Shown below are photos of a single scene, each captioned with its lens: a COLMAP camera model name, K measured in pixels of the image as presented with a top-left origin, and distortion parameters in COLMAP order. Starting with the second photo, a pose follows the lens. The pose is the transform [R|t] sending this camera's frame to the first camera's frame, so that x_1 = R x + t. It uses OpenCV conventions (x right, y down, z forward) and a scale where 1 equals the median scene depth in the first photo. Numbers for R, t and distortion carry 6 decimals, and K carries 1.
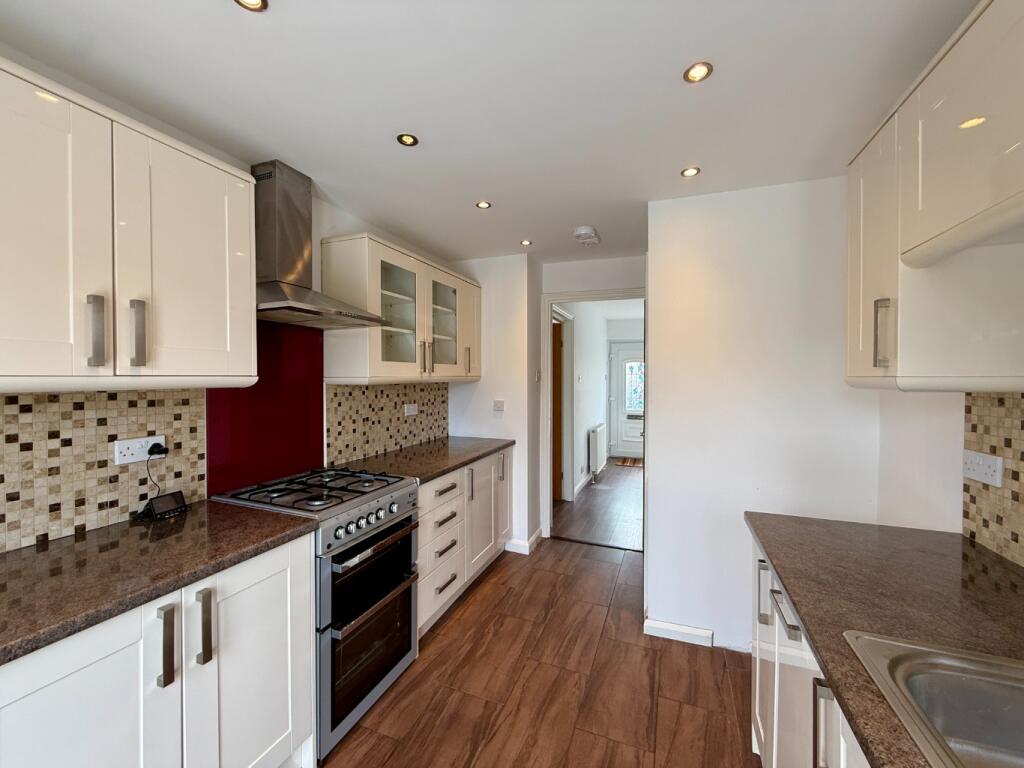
lens RADIAL K [[407.6, 0, 509.5], [0, 407.6, 383.5], [0, 0, 1]] dist [0.000085, 0.000113]
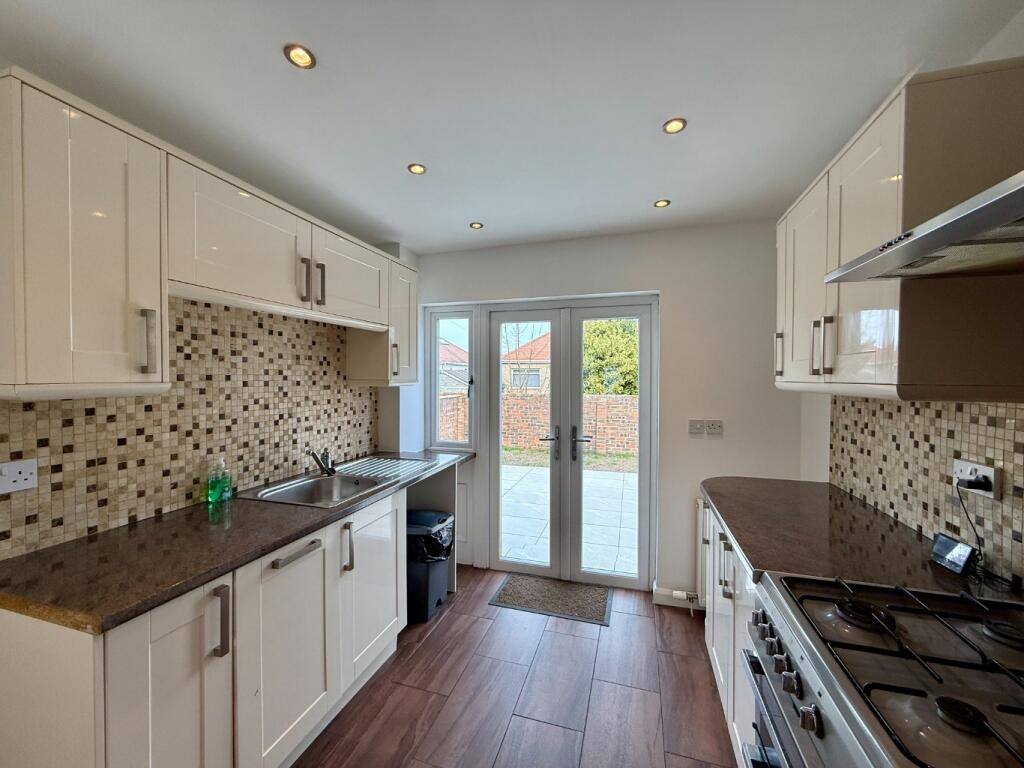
lens RADIAL K [[407.6, 0, 509.5], [0, 407.6, 383.5], [0, 0, 1]] dist [0.000085, 0.000113]
pose [[-0.996885, -0.001775, -0.078846, 0.032069], [-0.004231, 0.999510, 0.031002, -0.024647], [0.078753, 0.031239, -0.996405, 1.039152]]
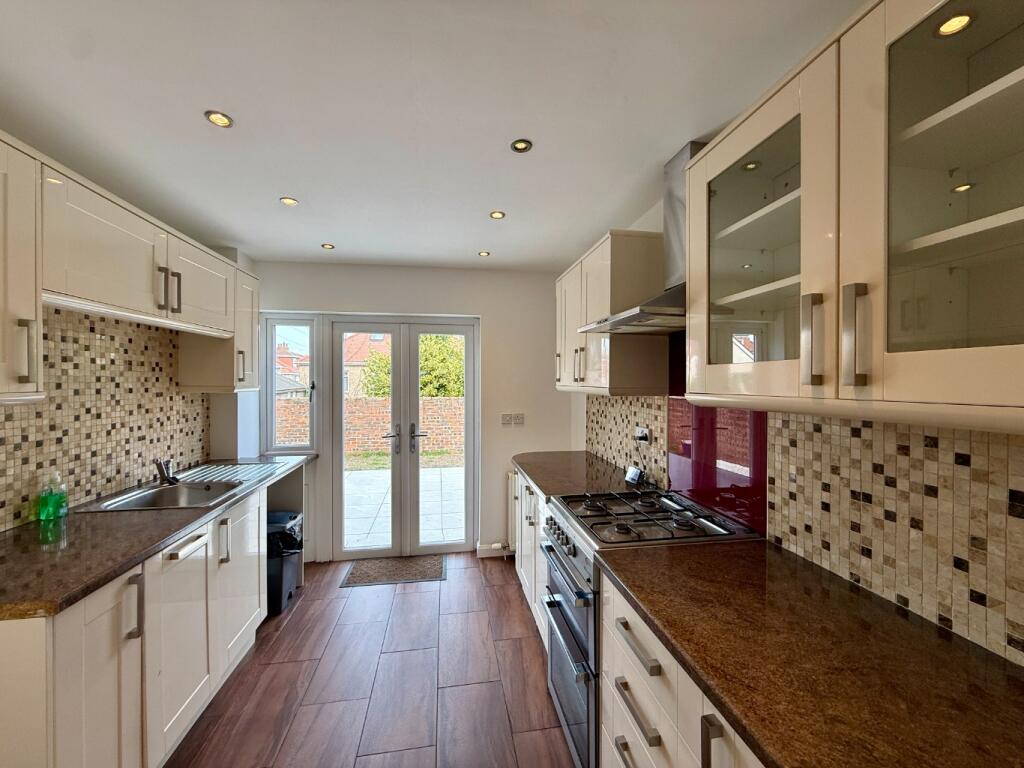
lens RADIAL K [[407.6, 0, 509.5], [0, 407.6, 383.5], [0, 0, 1]] dist [0.000085, 0.000113]
pose [[-0.856832, 0.002629, -0.515589, 0.188151], [-0.009774, 0.999725, 0.021340, -0.036072], [0.515503, 0.023324, -0.856570, 1.244376]]
